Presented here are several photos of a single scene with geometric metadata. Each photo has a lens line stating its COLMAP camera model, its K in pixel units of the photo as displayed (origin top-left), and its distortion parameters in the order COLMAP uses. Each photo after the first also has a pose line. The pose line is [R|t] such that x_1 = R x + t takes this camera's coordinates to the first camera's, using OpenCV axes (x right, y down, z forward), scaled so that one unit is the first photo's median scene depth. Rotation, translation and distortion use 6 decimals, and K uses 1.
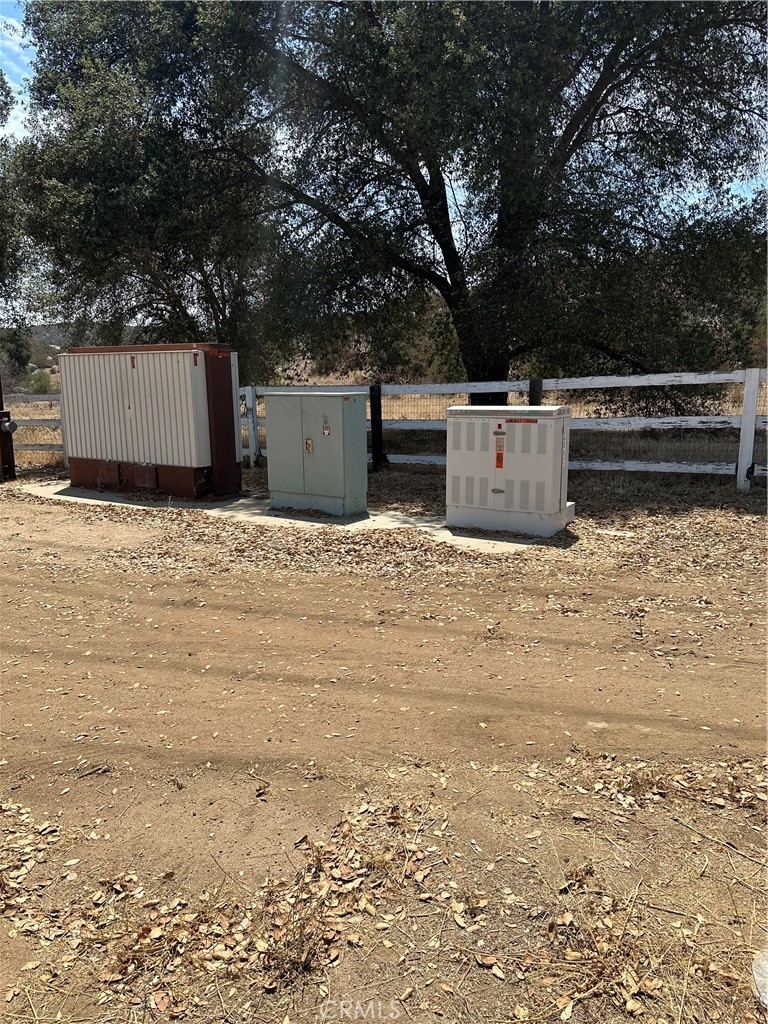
lens RADIAL K [[726.1, 0, 356.5], [0, 726.1, 527.0], [0, 0, 1]] dist [0.188983, -0.306062]
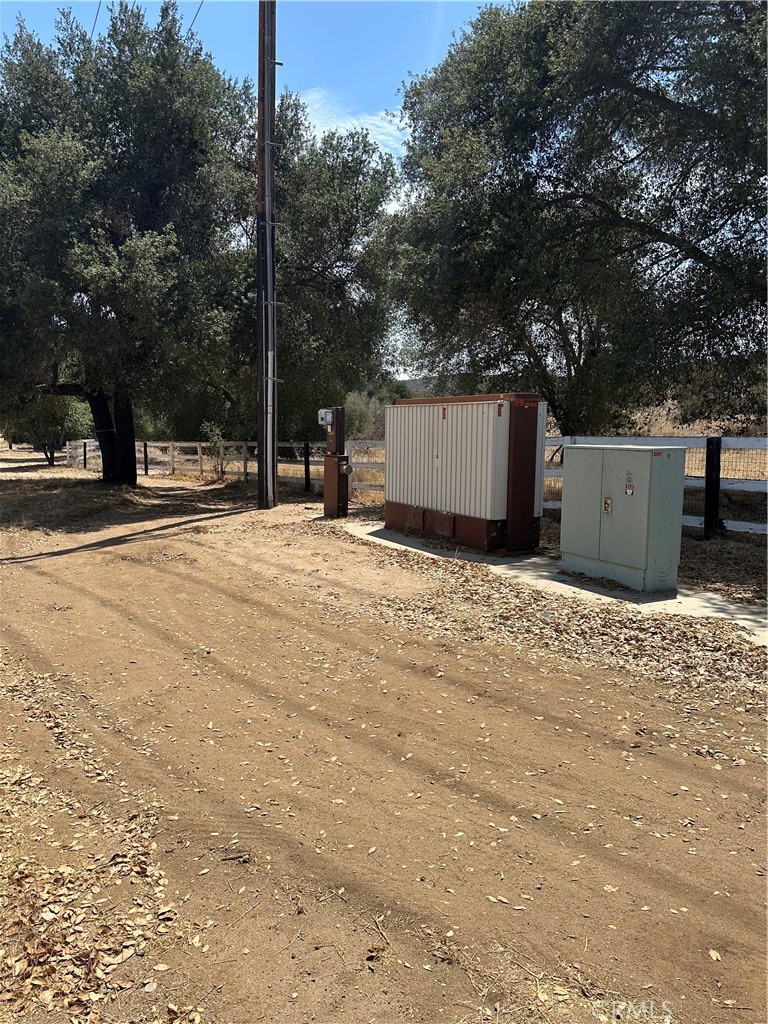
lens RADIAL K [[721.1, 0, 352.6], [0, 721.1, 526.7], [0, 0, 1]] dist [0.113034, -0.176089]
pose [[0.887174, 0.080229, -0.454407, 0.076384], [-0.106972, 0.993701, -0.033405, -0.031106], [0.448864, 0.078245, 0.890168, 0.115111]]
